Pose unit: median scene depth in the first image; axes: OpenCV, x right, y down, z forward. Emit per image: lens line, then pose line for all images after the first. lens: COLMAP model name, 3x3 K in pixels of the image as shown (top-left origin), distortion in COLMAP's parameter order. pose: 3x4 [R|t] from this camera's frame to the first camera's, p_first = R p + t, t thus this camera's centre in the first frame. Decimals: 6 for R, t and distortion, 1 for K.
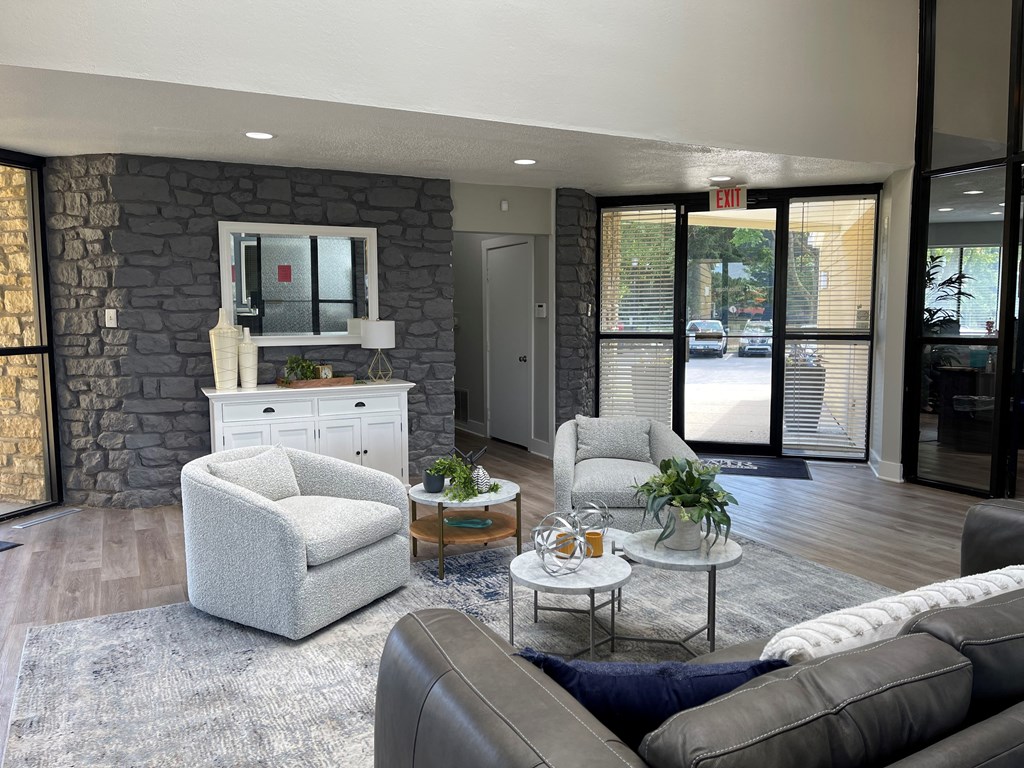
lens RADIAL K [[776.9, 0, 512.0], [0, 776.9, 384.0], [0, 0, 1]] dist [0.079134, -0.099088]
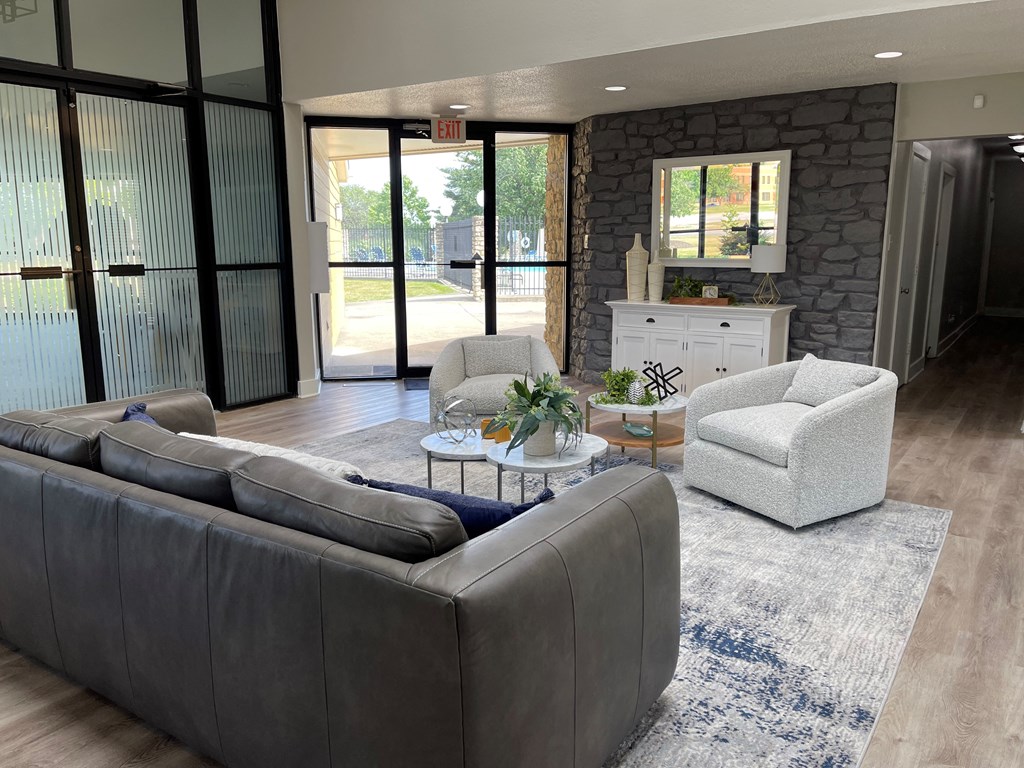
lens RADIAL K [[776.9, 0, 512.0], [0, 776.9, 384.0], [0, 0, 1]] dist [0.079134, -0.099088]
pose [[0.477485, 0.163573, -0.863280, 0.588845], [-0.088038, 0.986480, 0.138223, -0.015072], [0.874218, 0.010002, 0.485430, 0.225464]]
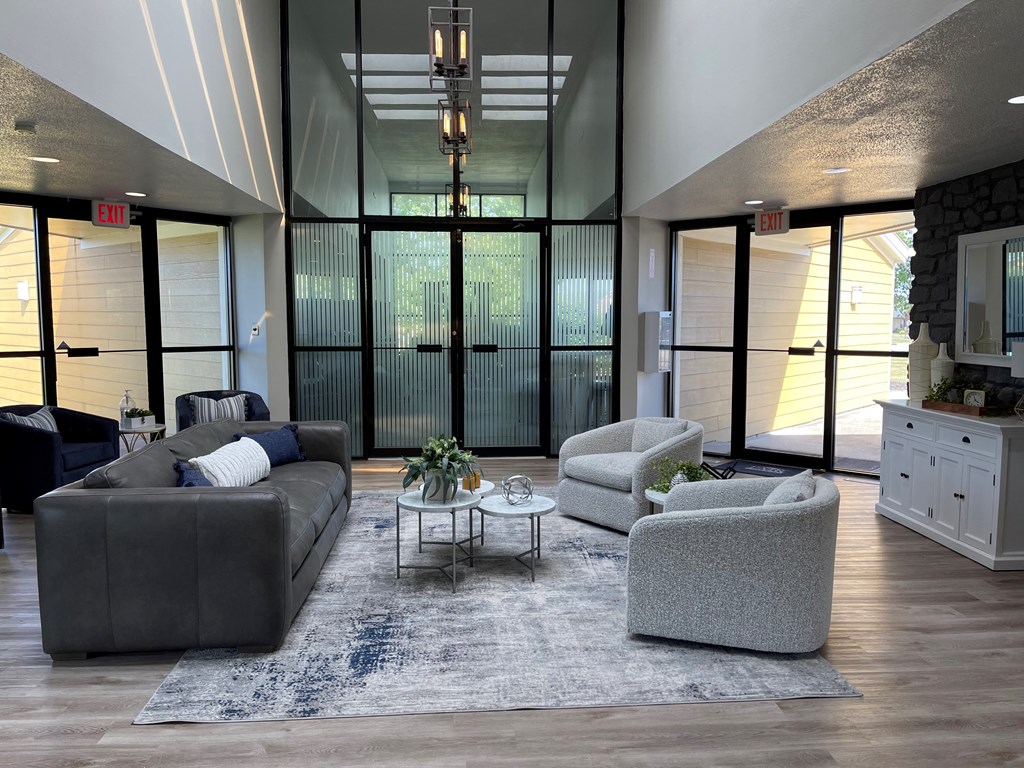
lens RADIAL K [[776.9, 0, 512.0], [0, 776.9, 384.0], [0, 0, 1]] dist [0.079134, -0.099088]
pose [[-0.389476, 0.083353, -0.917257, 0.752011], [-0.089757, 0.987721, 0.127868, -0.095063], [0.916653, 0.132132, -0.377212, 0.849689]]
